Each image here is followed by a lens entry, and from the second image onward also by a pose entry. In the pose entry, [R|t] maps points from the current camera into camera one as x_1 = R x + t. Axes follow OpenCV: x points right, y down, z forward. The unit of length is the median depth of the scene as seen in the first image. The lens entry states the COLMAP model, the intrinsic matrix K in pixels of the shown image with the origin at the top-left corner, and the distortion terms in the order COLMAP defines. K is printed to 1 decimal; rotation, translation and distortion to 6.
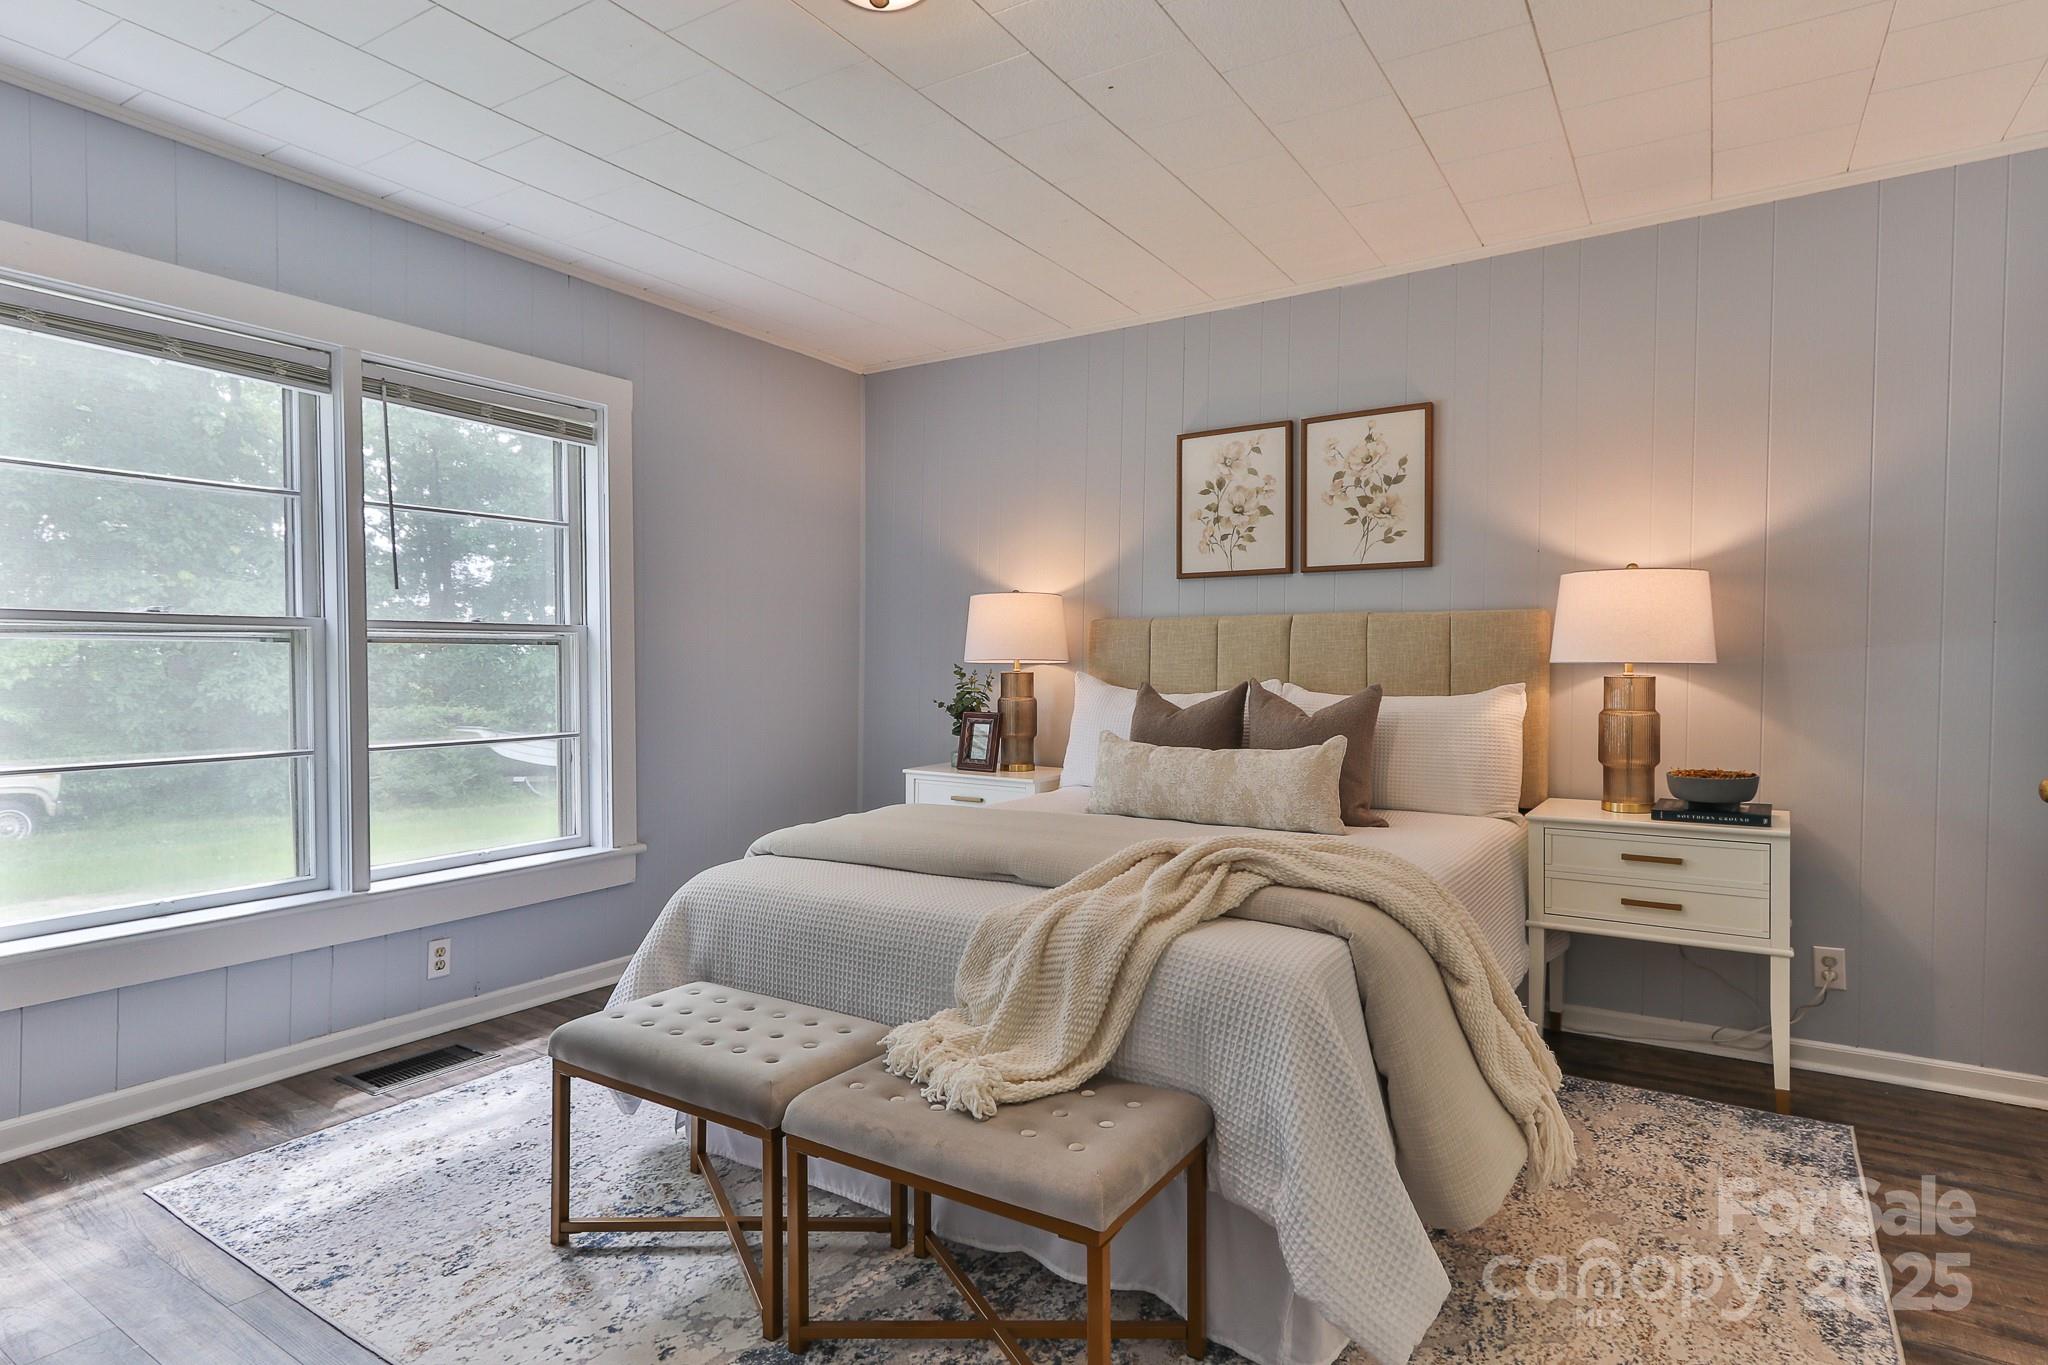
lens RADIAL K [[1137.5, 0, 1017.9], [0, 1137.5, 672.4], [0, 0, 1]] dist [0.001326, 0.001357]
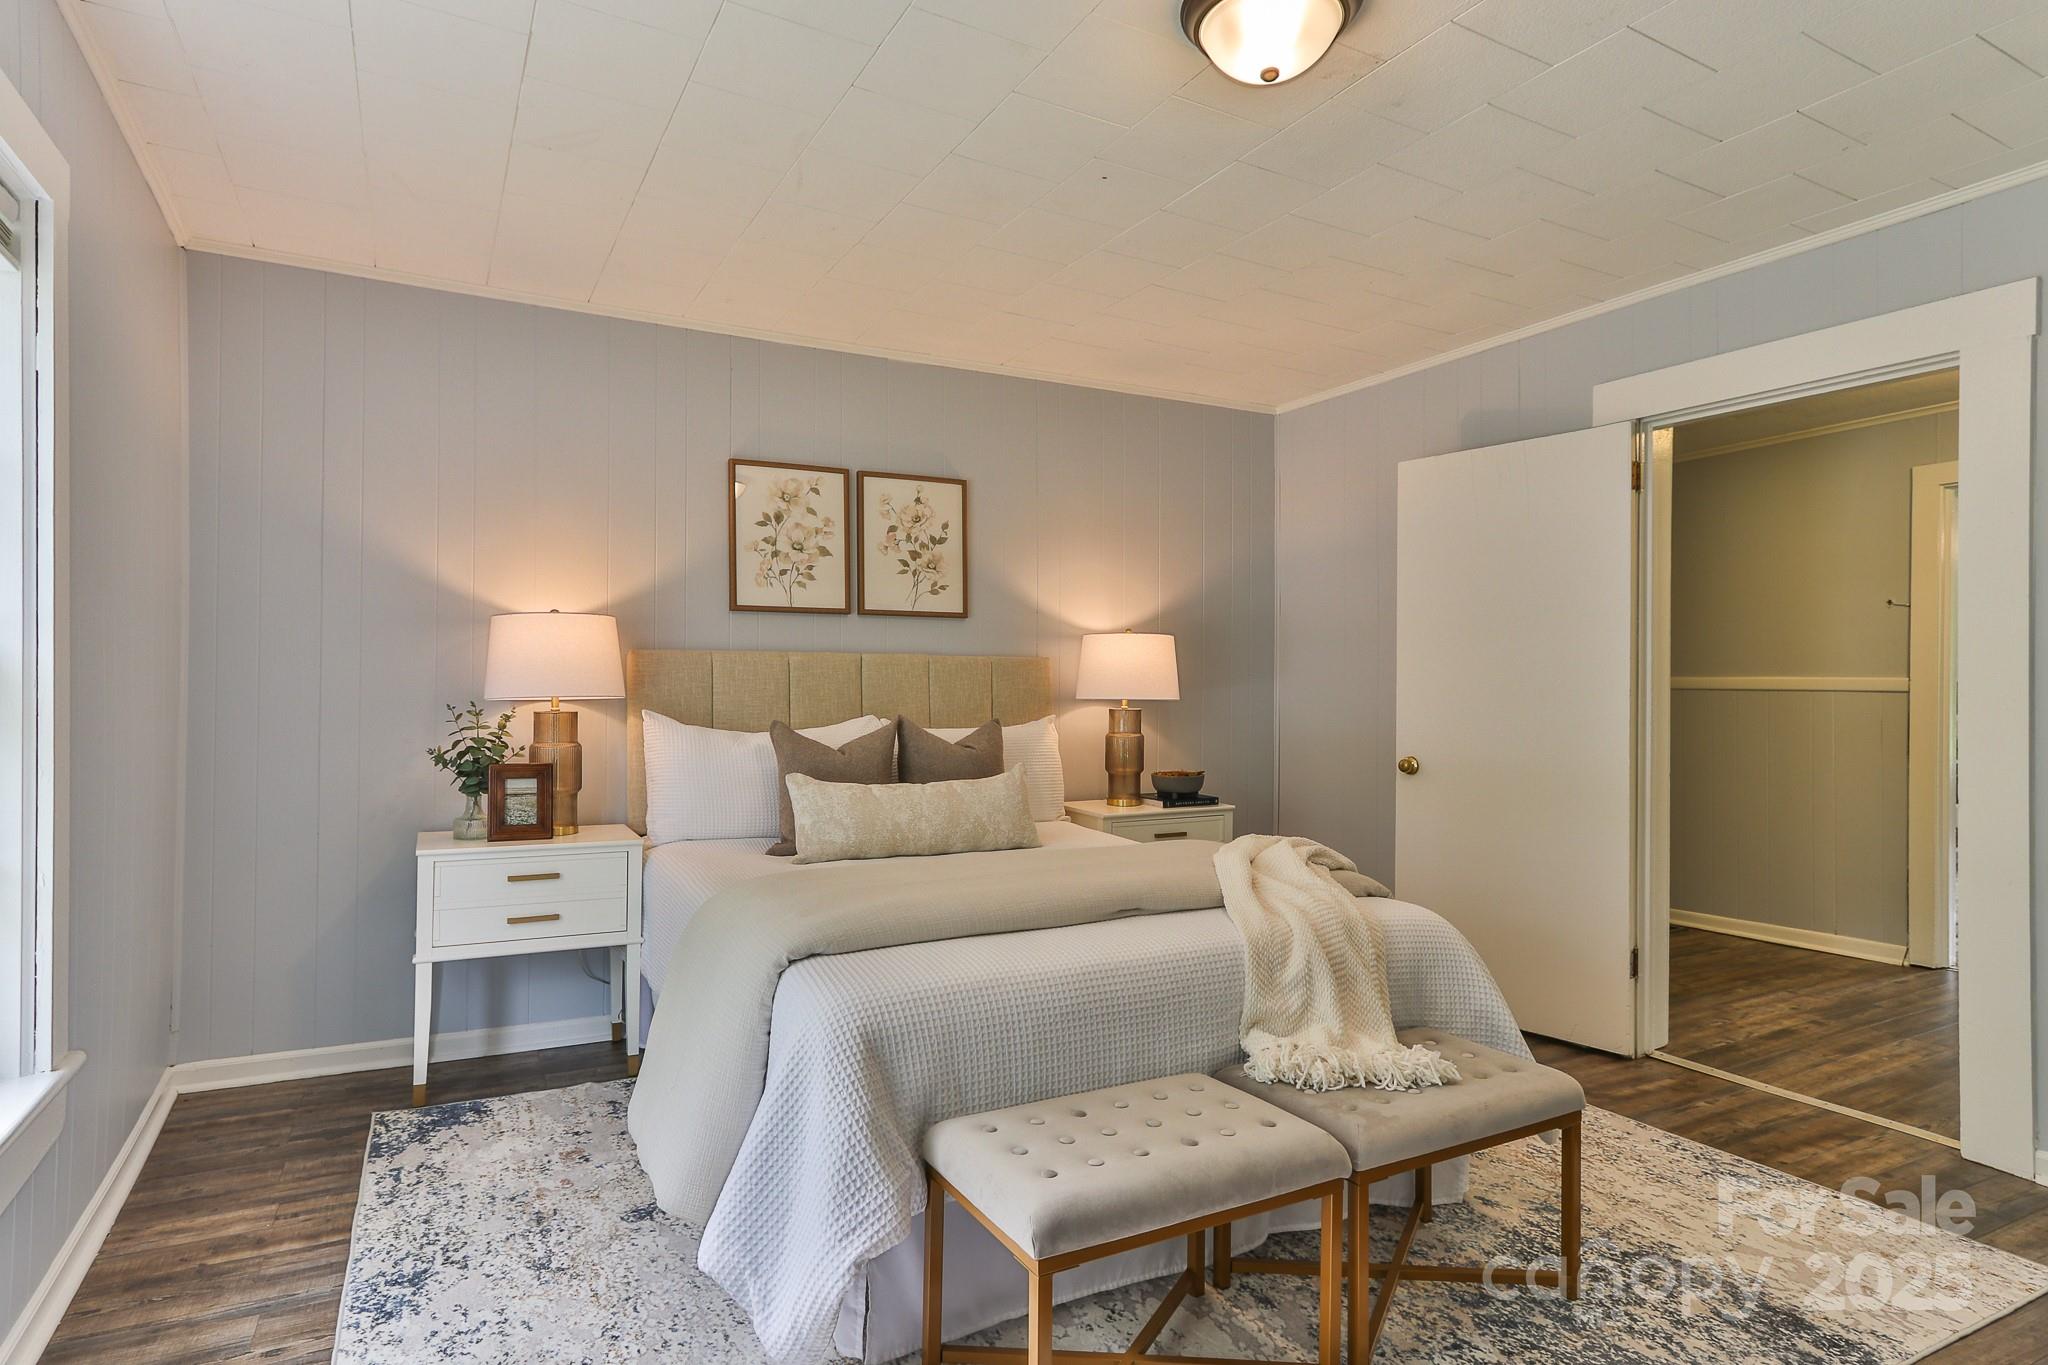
lens RADIAL K [[1098.9, 0, 1007.8], [0, 1098.9, 676.2], [0, 0, 1]] dist [-0.001010, 0.002269]
pose [[0.487078, 0.016242, 0.873207, -0.595587], [0.005999, 0.999741, -0.021942, -0.006787], [-0.873338, 0.015926, 0.486855, 0.391980]]
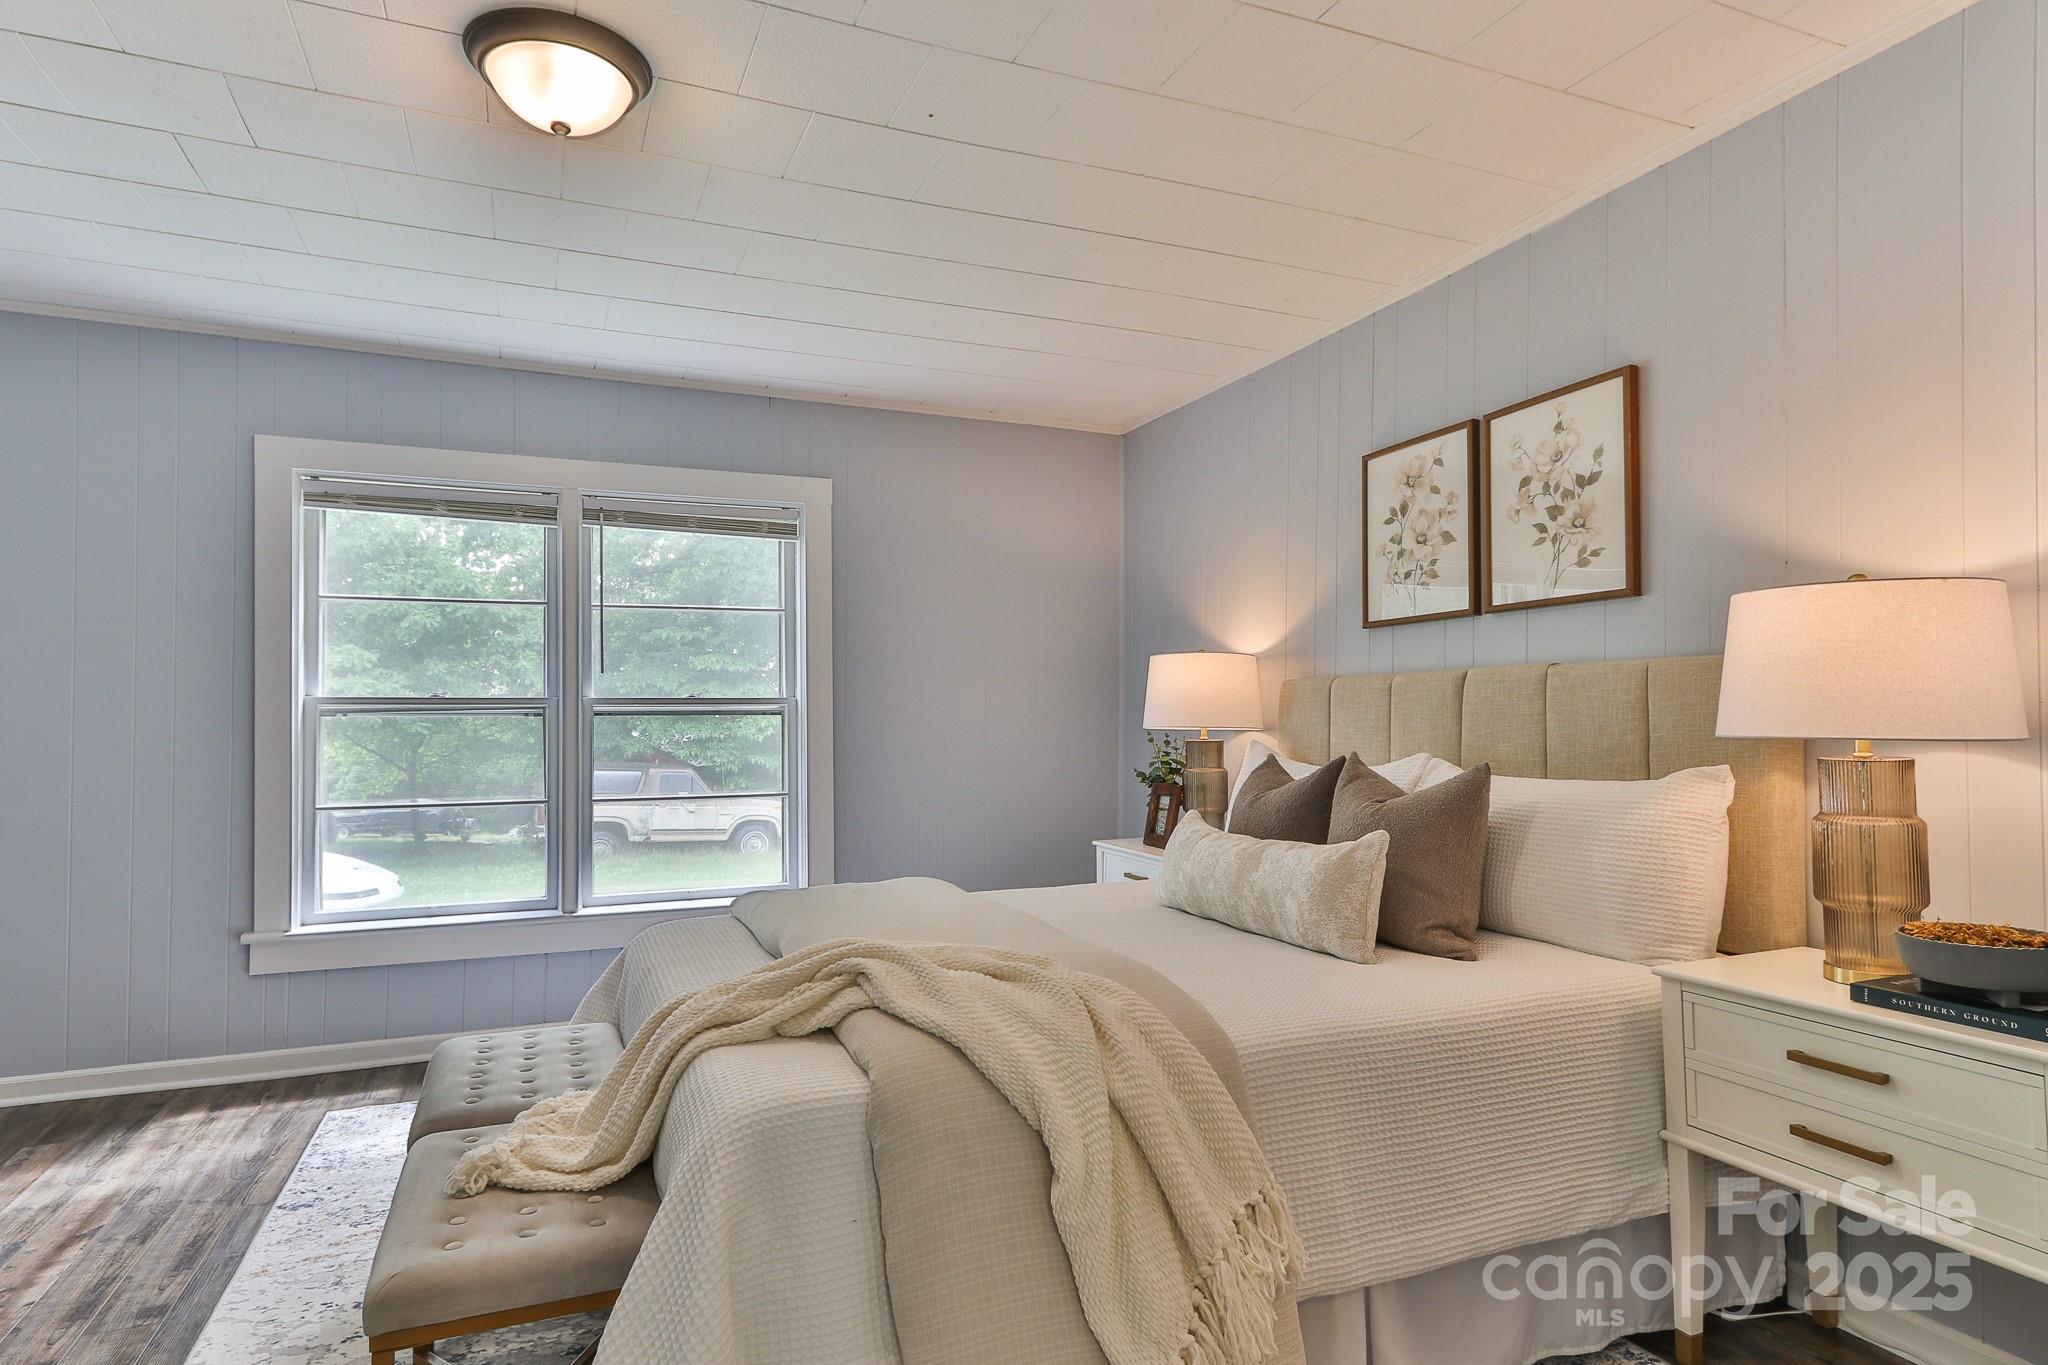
lens RADIAL K [[1110.3, 0, 975.0], [0, 1110.3, 686.0], [0, 0, 1]] dist [0.003228, 0.001383]
pose [[0.815546, -0.021714, -0.578285, 0.411721], [-0.001101, 0.999236, -0.039074, -0.009653], [0.578692, 0.032503, 0.814898, 0.198609]]
